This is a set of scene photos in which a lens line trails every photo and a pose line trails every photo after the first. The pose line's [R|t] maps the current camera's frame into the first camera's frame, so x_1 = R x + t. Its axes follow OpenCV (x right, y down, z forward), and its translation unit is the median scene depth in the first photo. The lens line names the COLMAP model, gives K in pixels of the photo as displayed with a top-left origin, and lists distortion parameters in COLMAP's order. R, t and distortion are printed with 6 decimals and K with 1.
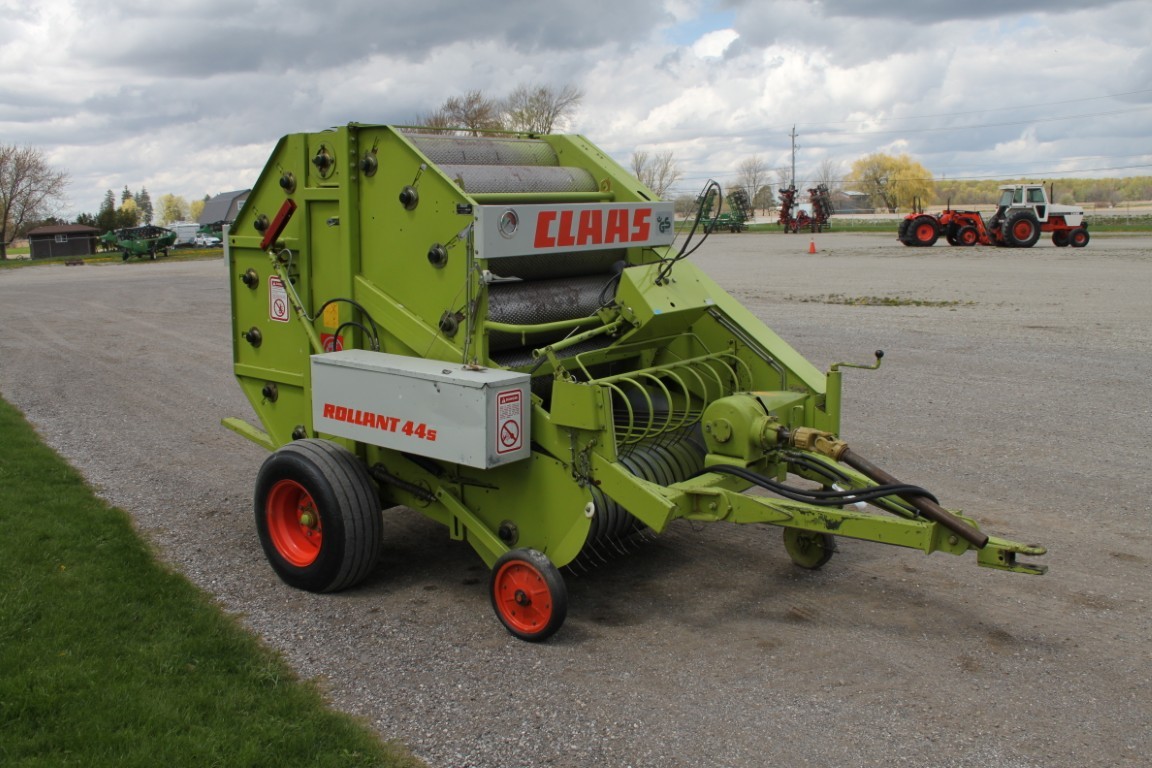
lens RADIAL K [[1107.3, 0, 577.9], [0, 1107.3, 419.0], [0, 0, 1]] dist [-0.113088, 0.093333]
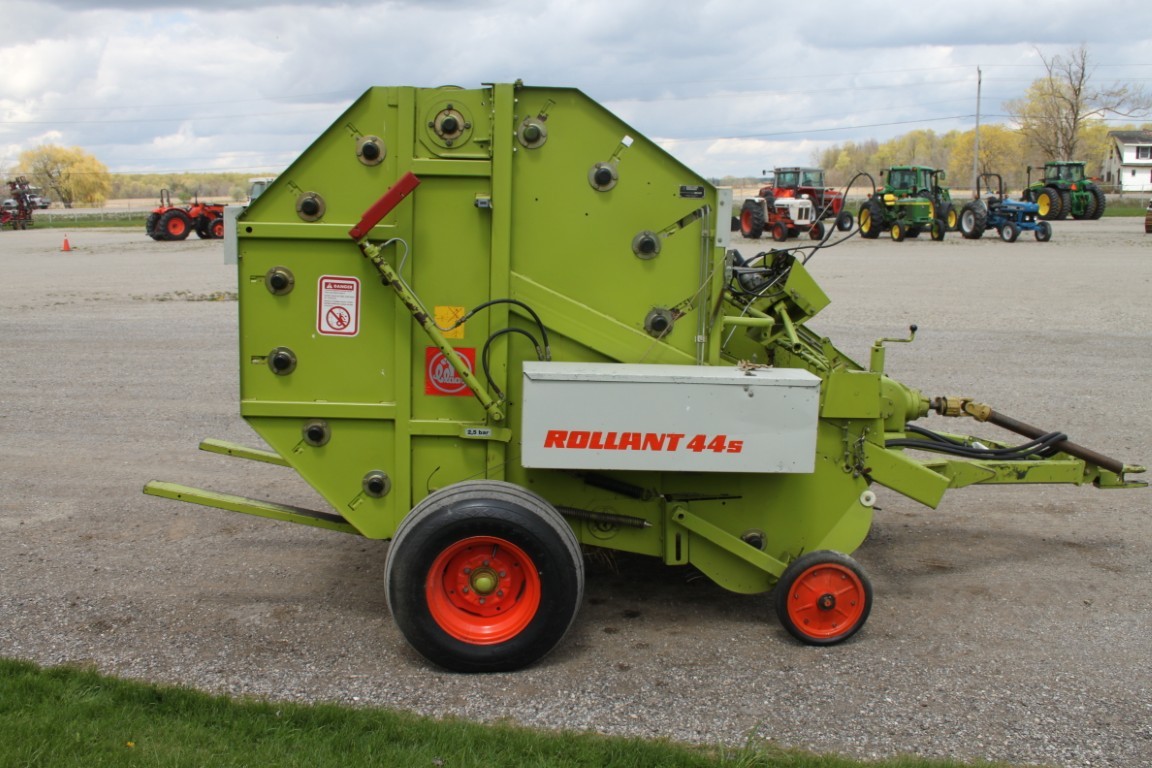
lens RADIAL K [[1104.1, 0, 579.5], [0, 1104.1, 416.1], [0, 0, 1]] dist [-0.113016, 0.086543]
pose [[0.748023, -0.112581, 0.654055, -0.702359], [0.110386, 0.992885, 0.044658, -0.055151], [-0.654429, 0.038793, 0.755128, 0.362645]]
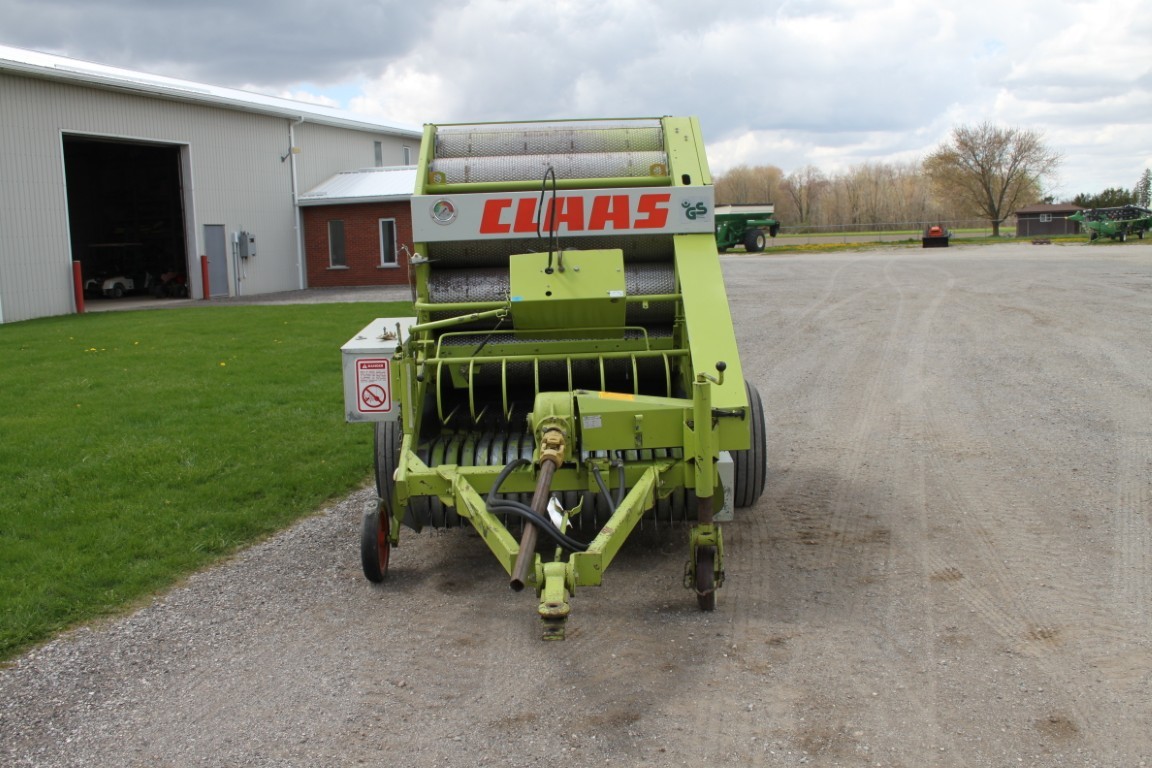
lens RADIAL K [[1104.1, 0, 579.5], [0, 1104.1, 416.1], [0, 0, 1]] dist [-0.113016, 0.086543]
pose [[0.632780, 0.140066, -0.761558, 0.810589], [-0.127533, 0.988925, 0.075916, -0.068879], [0.763757, 0.049085, 0.643635, 0.371845]]
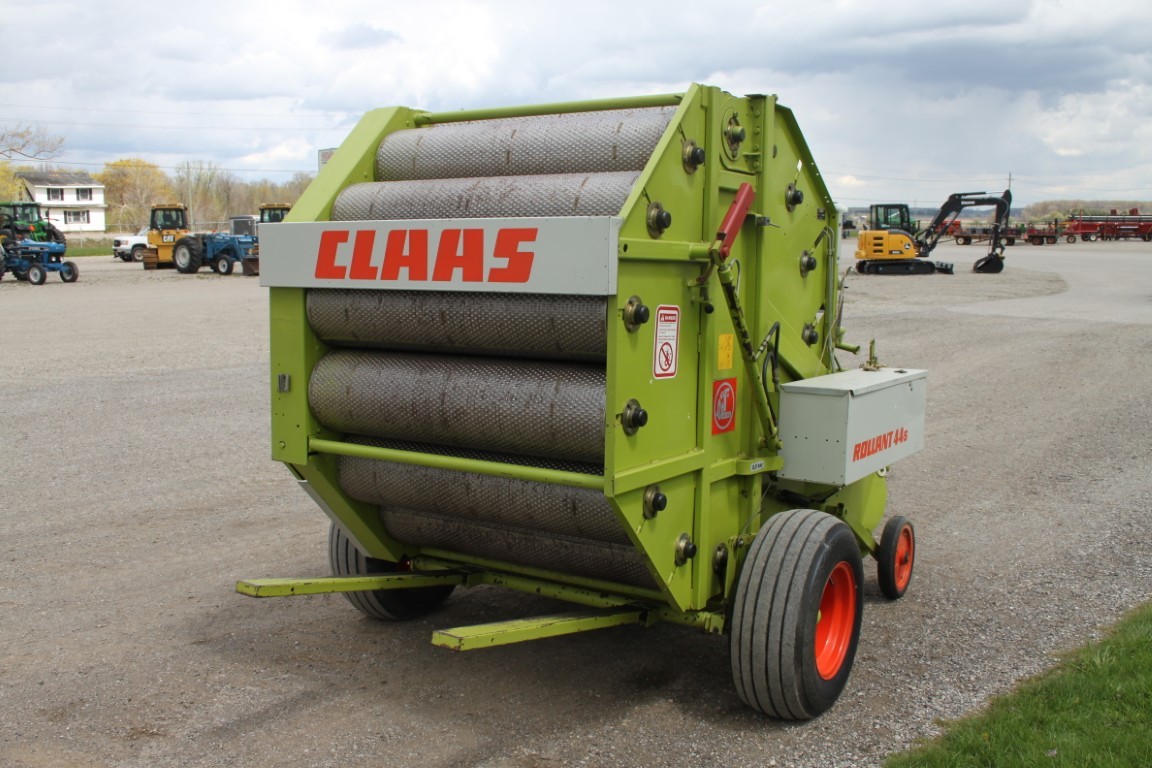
lens RADIAL K [[1104.1, 0, 579.5], [0, 1104.1, 416.1], [0, 0, 1]] dist [-0.113016, 0.086543]
pose [[-0.110699, -0.139180, 0.984060, -0.955172], [0.184952, 0.969964, 0.157992, -0.191157], [-0.976493, 0.199494, -0.081633, 1.203276]]
